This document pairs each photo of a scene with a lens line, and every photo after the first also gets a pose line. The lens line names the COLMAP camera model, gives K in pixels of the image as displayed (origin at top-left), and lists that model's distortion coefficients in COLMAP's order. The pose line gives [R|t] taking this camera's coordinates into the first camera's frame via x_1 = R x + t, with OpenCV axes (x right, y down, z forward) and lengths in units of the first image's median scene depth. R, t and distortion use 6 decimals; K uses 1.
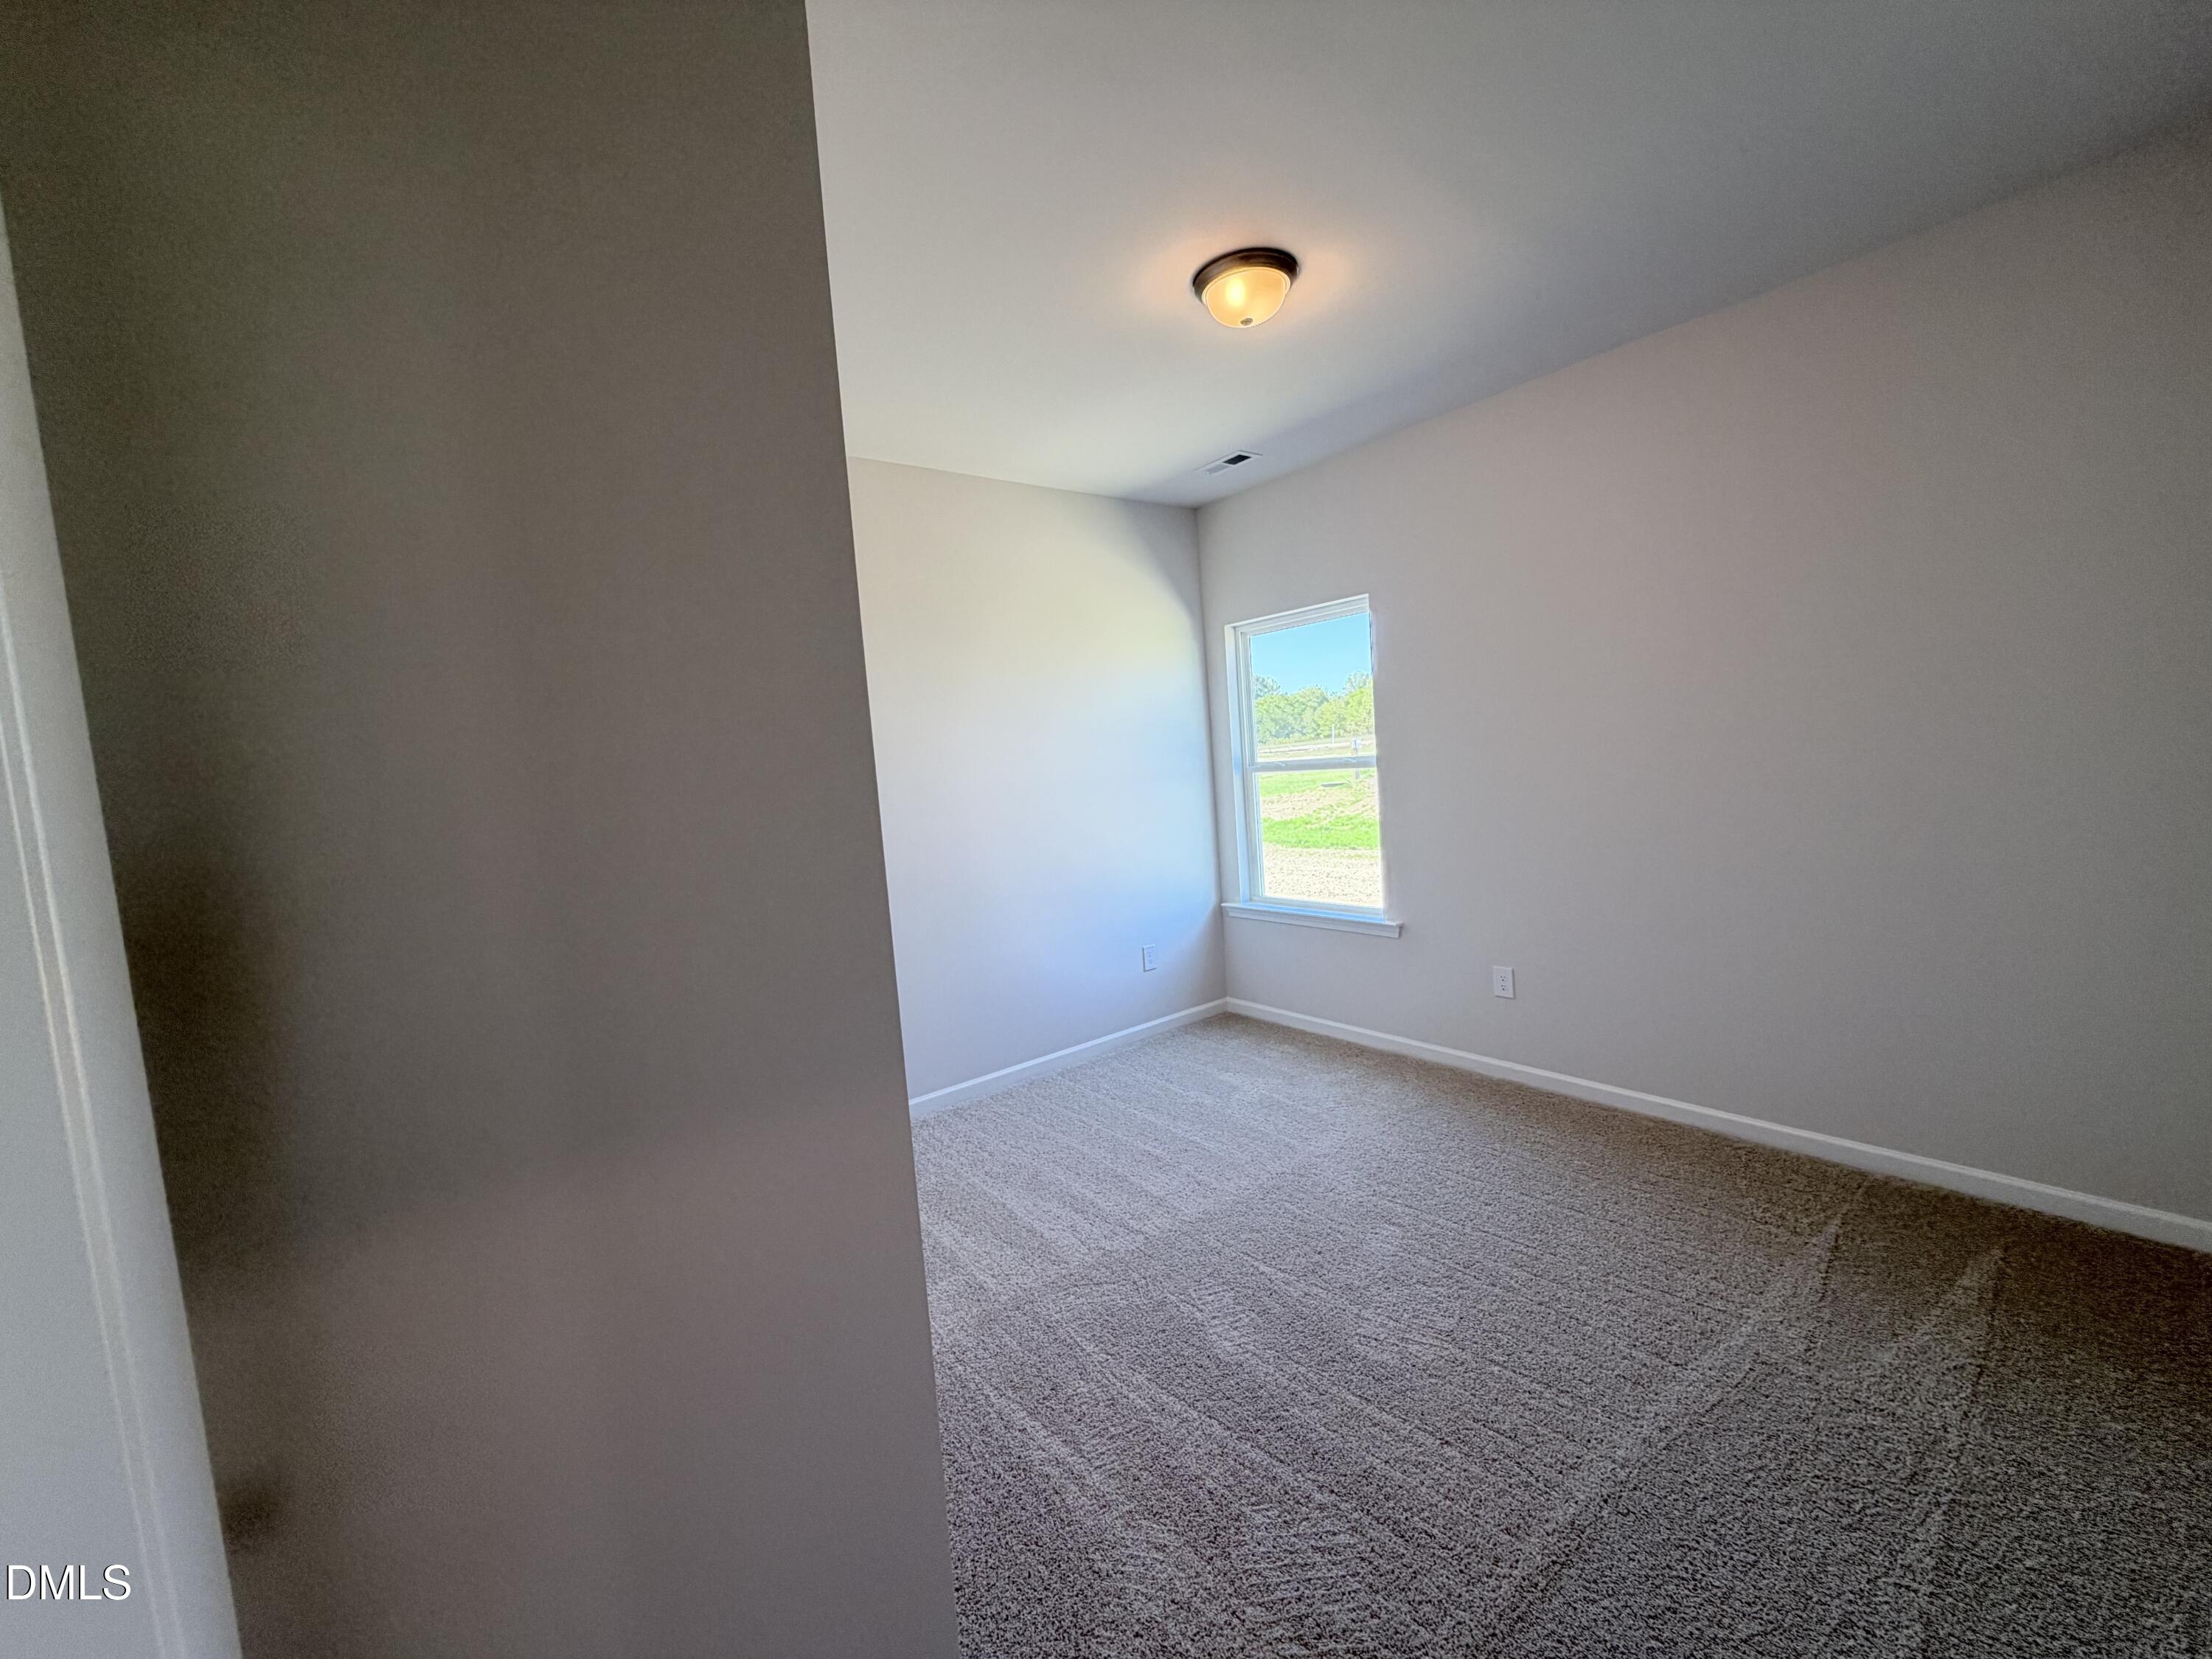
lens RADIAL K [[881.4, 0, 1099.0], [0, 881.4, 830.7], [0, 0, 1]] dist [0.000078, 0.000165]
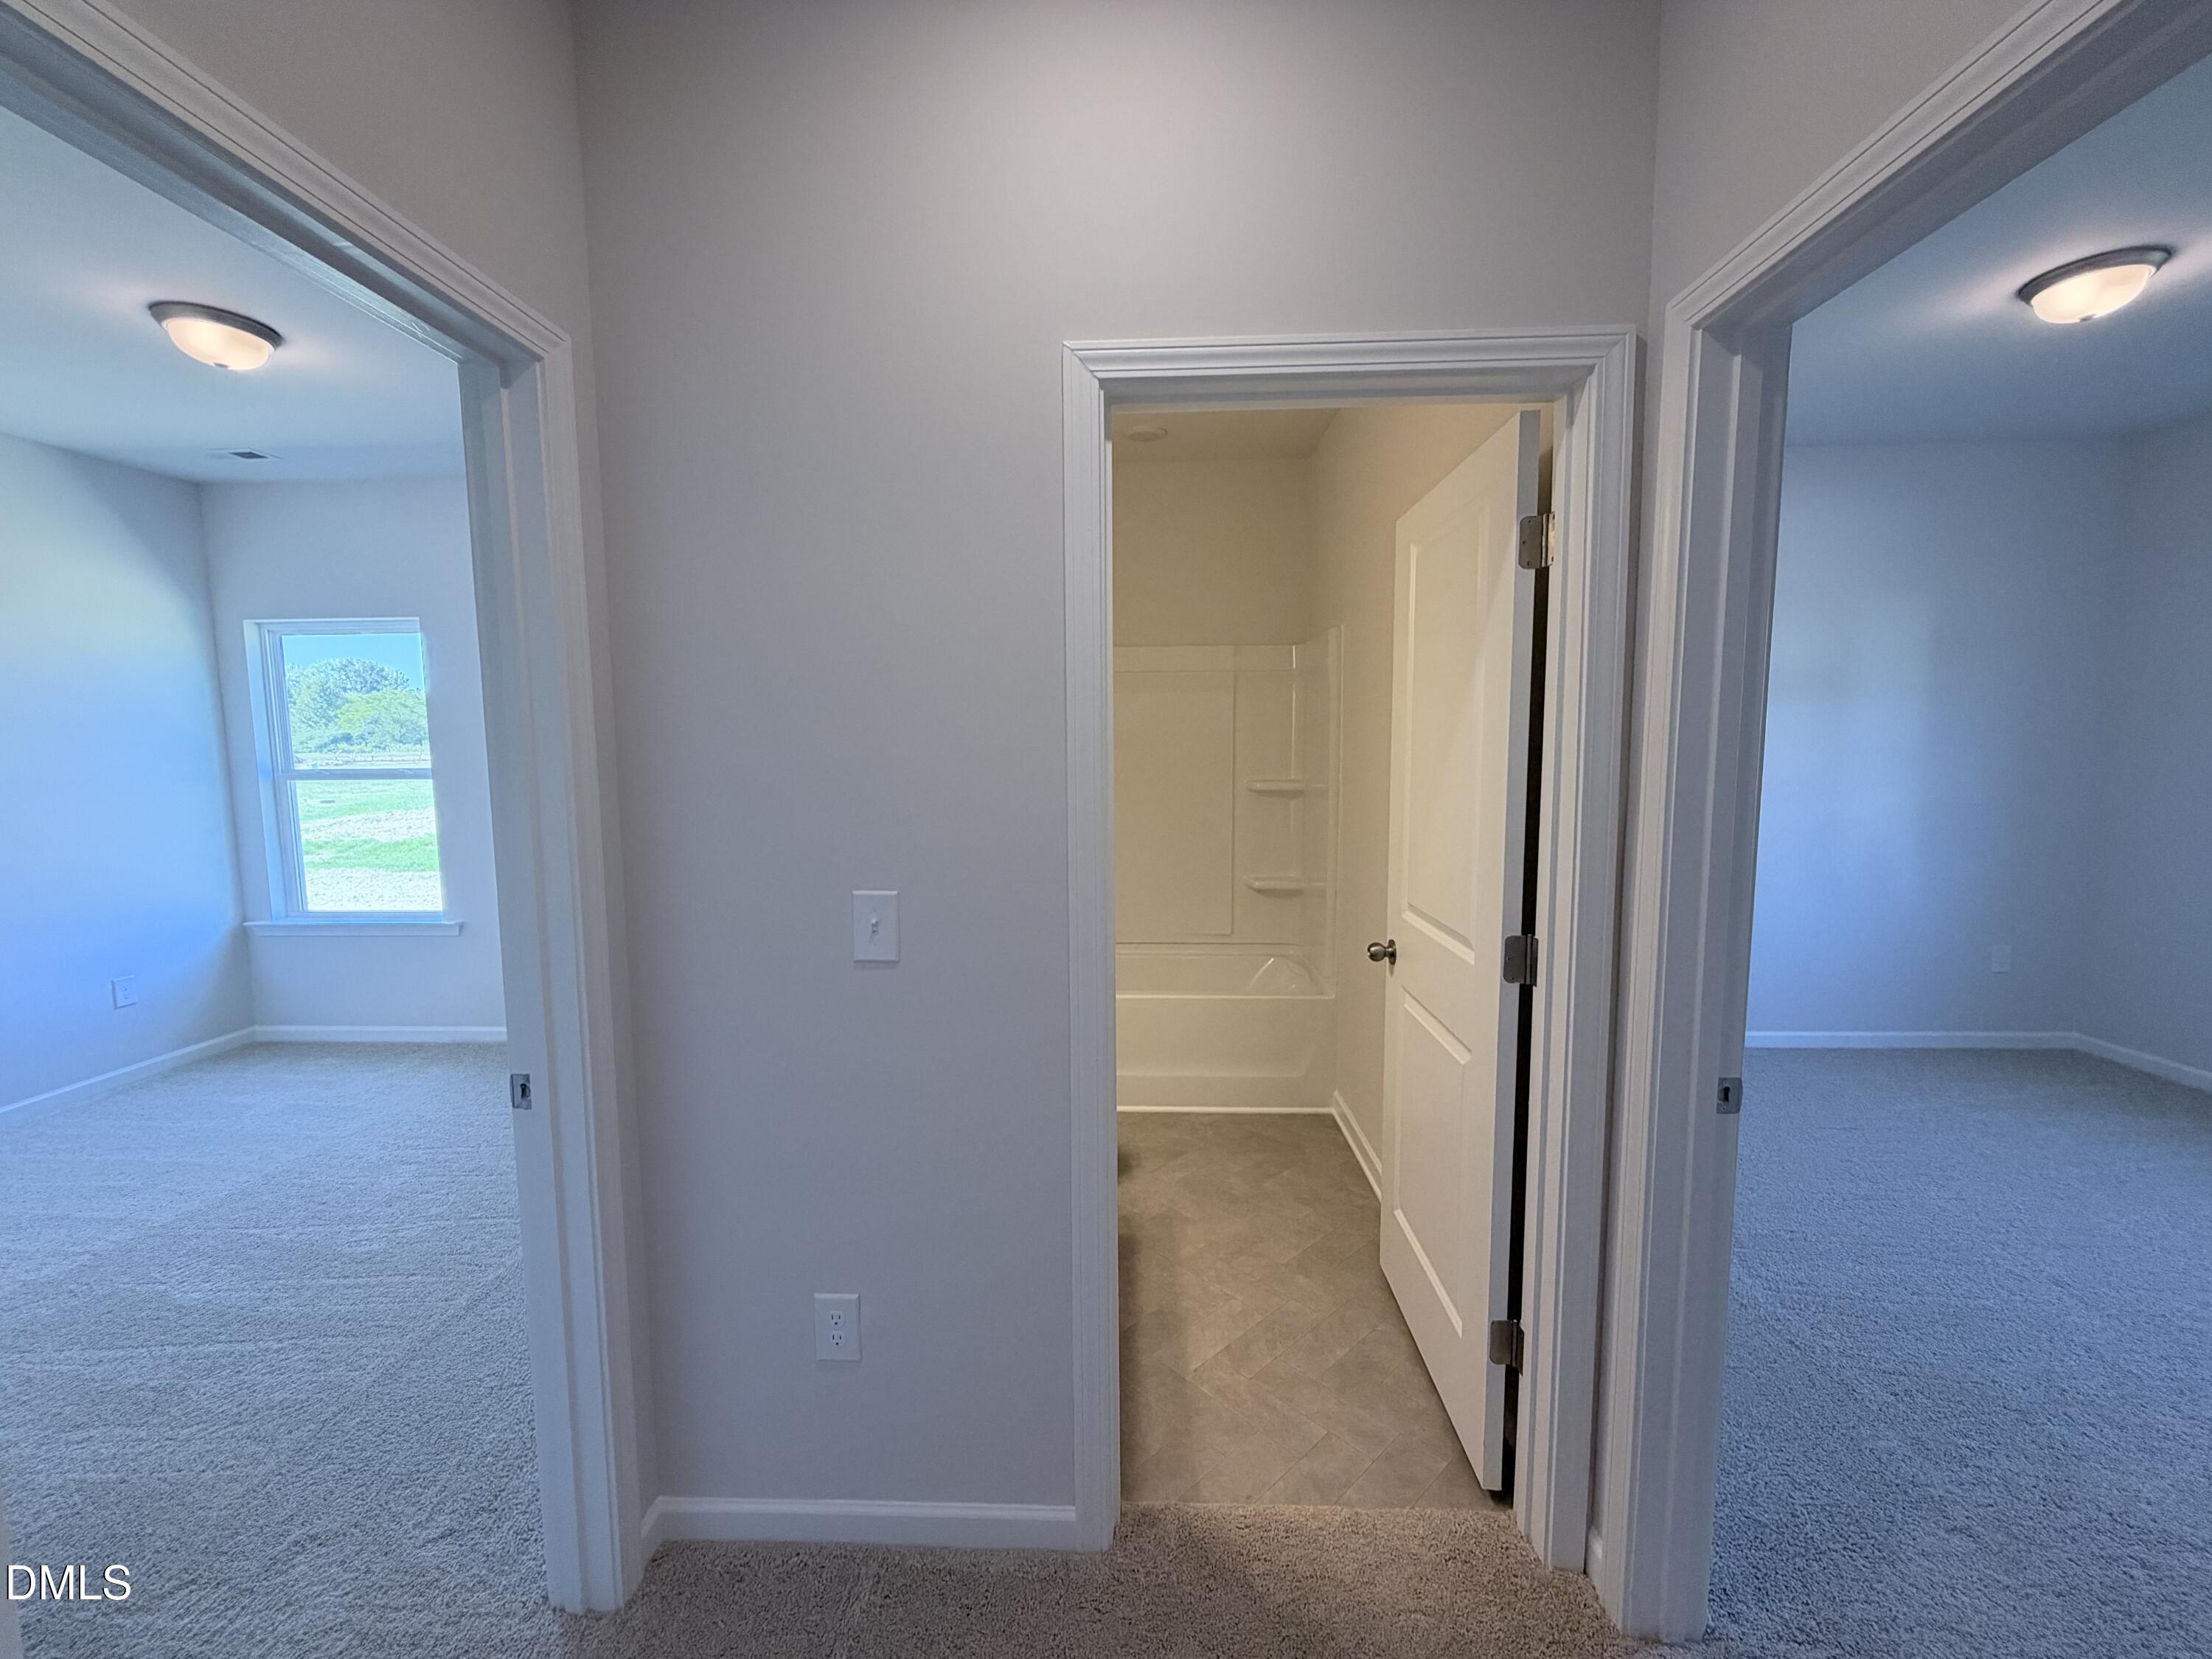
lens RADIAL K [[881.4, 0, 1099.0], [0, 881.4, 830.7], [0, 0, 1]] dist [0.000078, 0.000165]
pose [[0.648348, -0.004329, 0.761332, 0.023399], [0.022942, 0.999641, -0.013854, 0.025682], [-0.760998, 0.026449, 0.648215, -0.326850]]
